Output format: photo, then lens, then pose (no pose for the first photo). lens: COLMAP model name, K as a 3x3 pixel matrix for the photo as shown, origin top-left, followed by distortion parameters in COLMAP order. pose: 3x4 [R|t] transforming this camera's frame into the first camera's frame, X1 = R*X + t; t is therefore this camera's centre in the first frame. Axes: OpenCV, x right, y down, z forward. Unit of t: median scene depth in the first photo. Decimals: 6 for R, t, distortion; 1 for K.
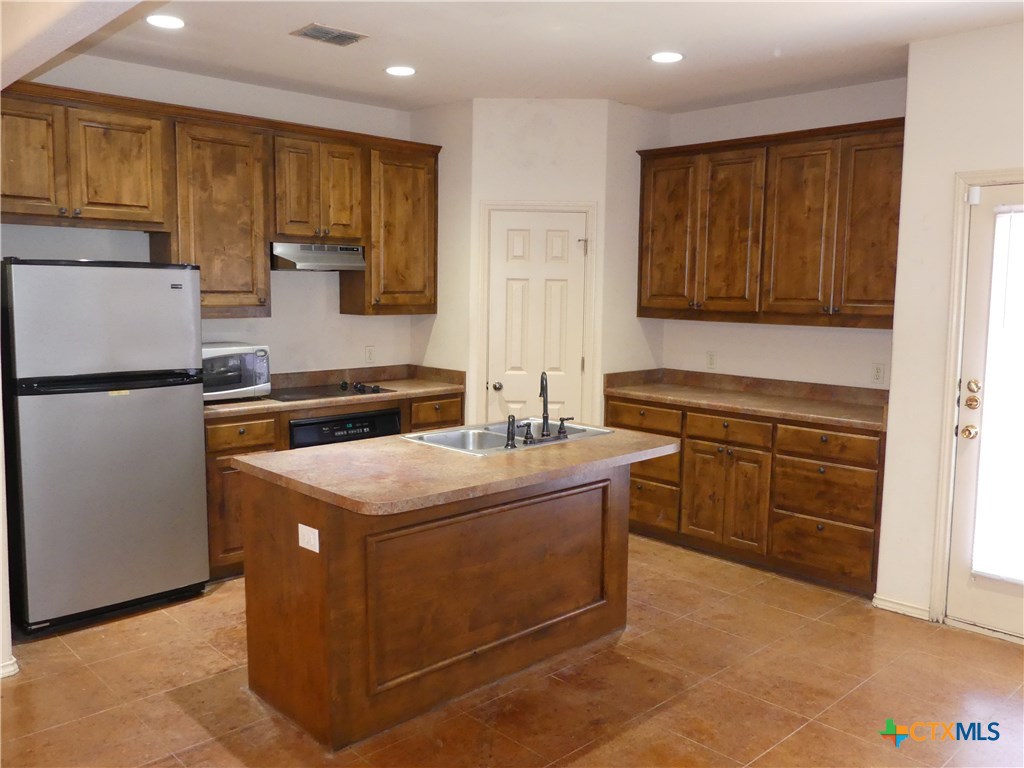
lens RADIAL K [[847.4, 0, 514.6], [0, 847.4, 385.9], [0, 0, 1]] dist [-0.035552, 0.001879]
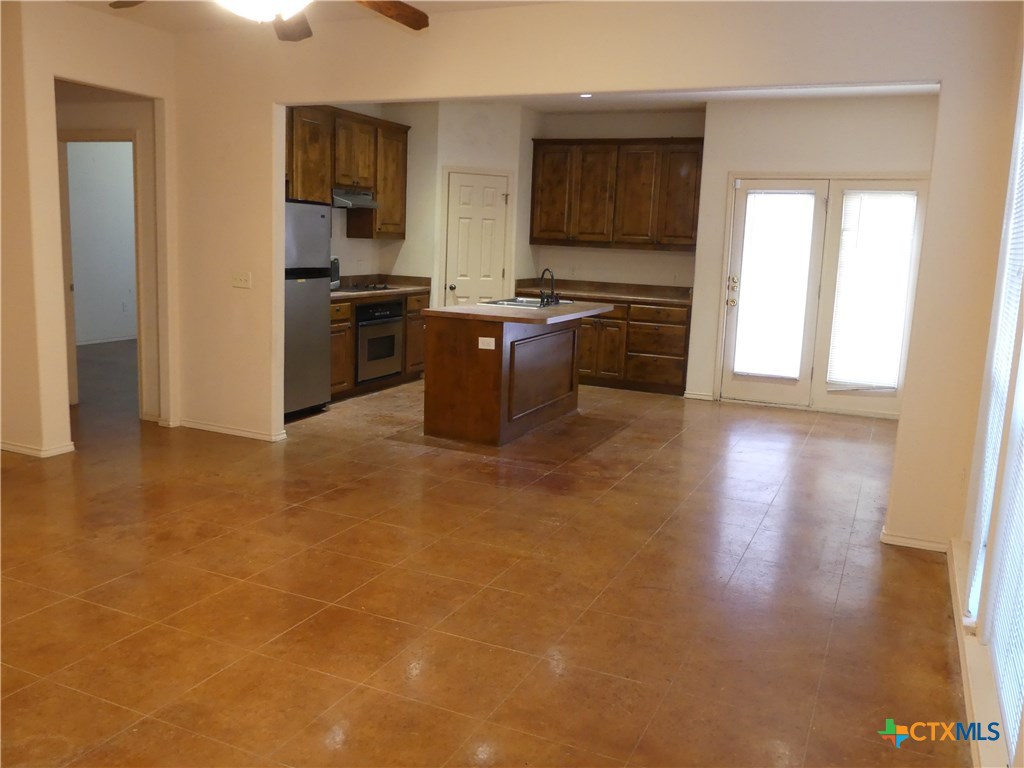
lens RADIAL K [[852.9, 0, 511.8], [0, 852.9, 379.0], [0, 0, 1]] dist [-0.037225, 0.076360]
pose [[0.928528, -0.036755, 0.369439, -0.584851], [0.014595, 0.997932, 0.062602, 0.084407], [-0.370976, -0.052736, 0.927144, -0.578819]]
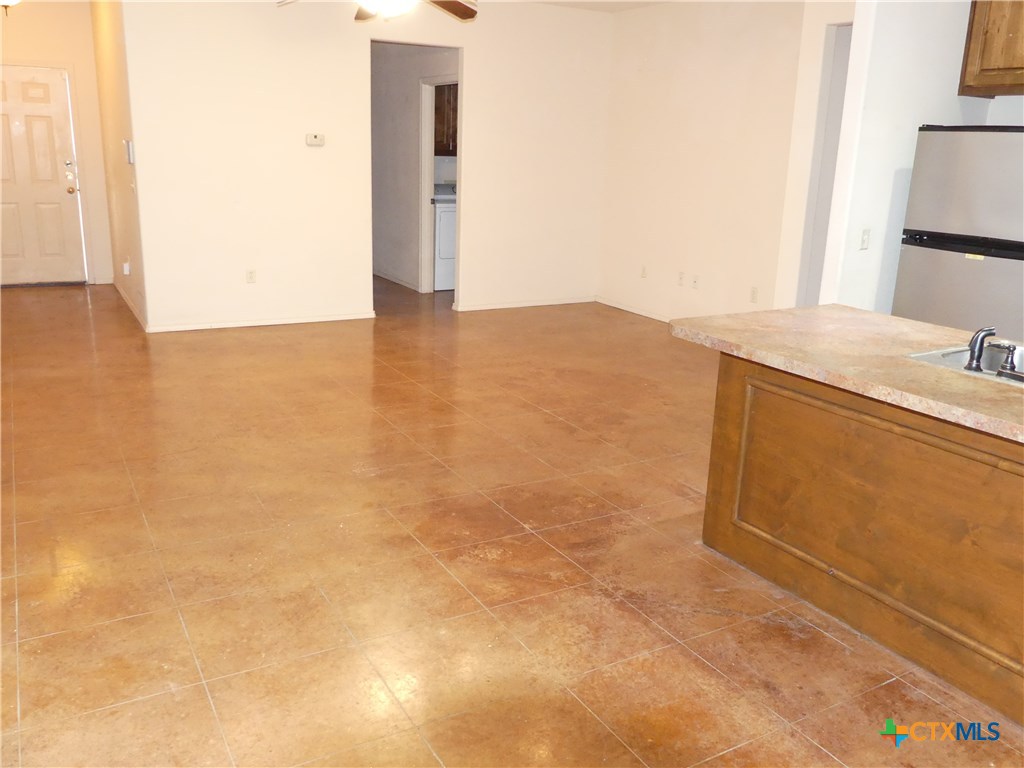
lens RADIAL K [[847.4, 0, 514.6], [0, 847.4, 385.9], [0, 0, 1]] dist [-0.035552, 0.001879]
pose [[-0.233081, 0.246046, -0.940816, 0.548852], [-0.144042, 0.948055, 0.283625, -0.042689], [0.961730, 0.201625, -0.185533, 0.561211]]
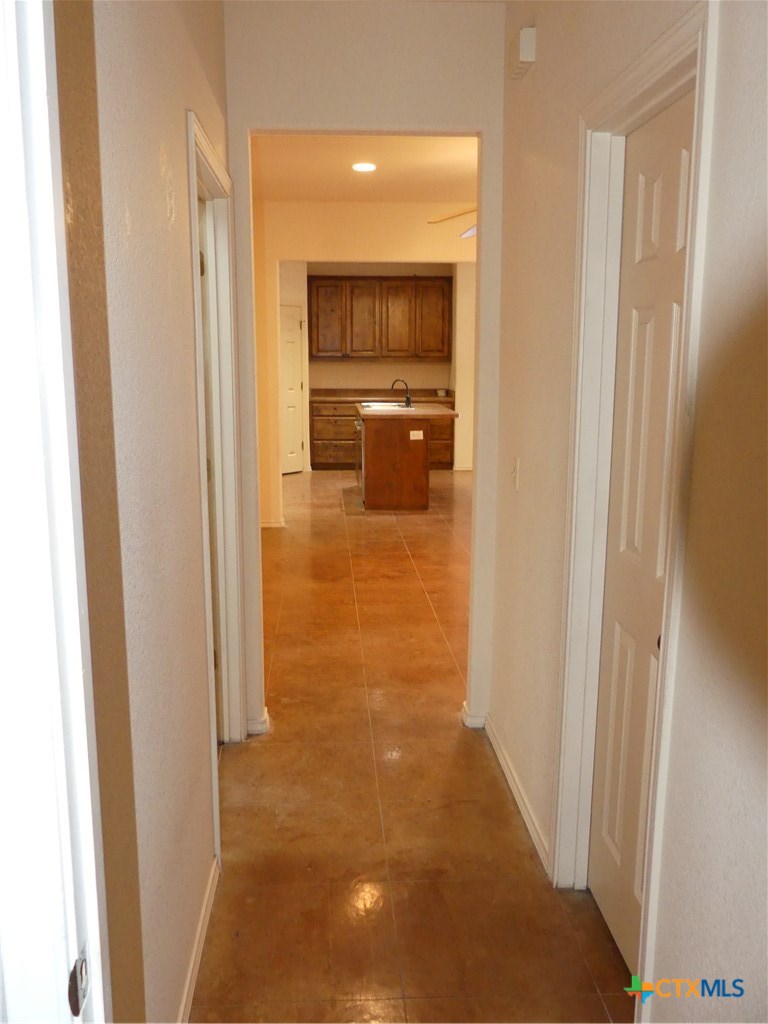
lens RADIAL K [[847.4, 0, 384.0], [0, 847.4, 512.0], [0, 0, 1]] dist [-0.035552, 0.001879]
pose [[0.631849, -0.151472, 0.760147, -1.525531], [0.093434, 0.988452, 0.119301, 0.052852], [-0.769439, -0.004357, 0.638705, -0.439427]]
